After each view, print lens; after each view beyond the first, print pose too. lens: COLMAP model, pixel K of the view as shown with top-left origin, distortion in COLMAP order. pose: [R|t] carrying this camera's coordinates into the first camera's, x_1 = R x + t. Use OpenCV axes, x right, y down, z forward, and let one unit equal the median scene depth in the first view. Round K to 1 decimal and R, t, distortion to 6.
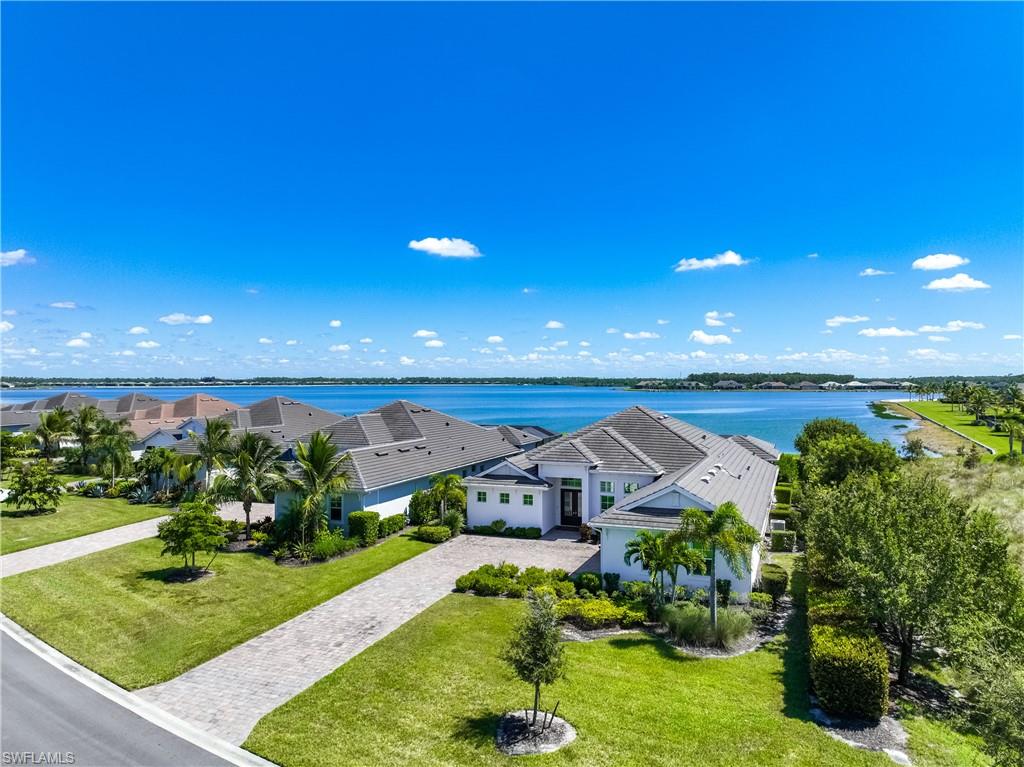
lens RADIAL K [[724.4, 0, 512.0], [0, 724.4, 383.5], [0, 0, 1]] dist [-0.003187, 0.025131]
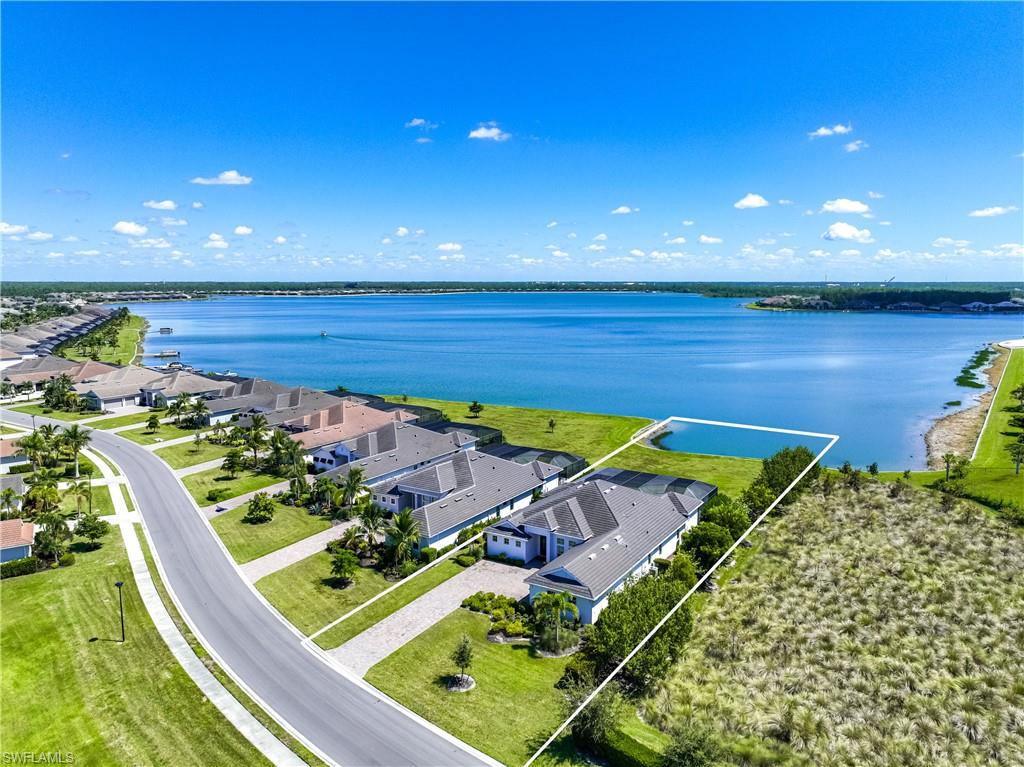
lens RADIAL K [[724.4, 0, 512.0], [0, 724.4, 383.5], [0, 0, 1]] dist [-0.003187, 0.025131]
pose [[0.983679, 0.027027, -0.177892, 0.341042], [-0.002095, 0.990308, 0.138874, -0.523109], [0.179921, -0.136235, 0.974202, -0.760423]]
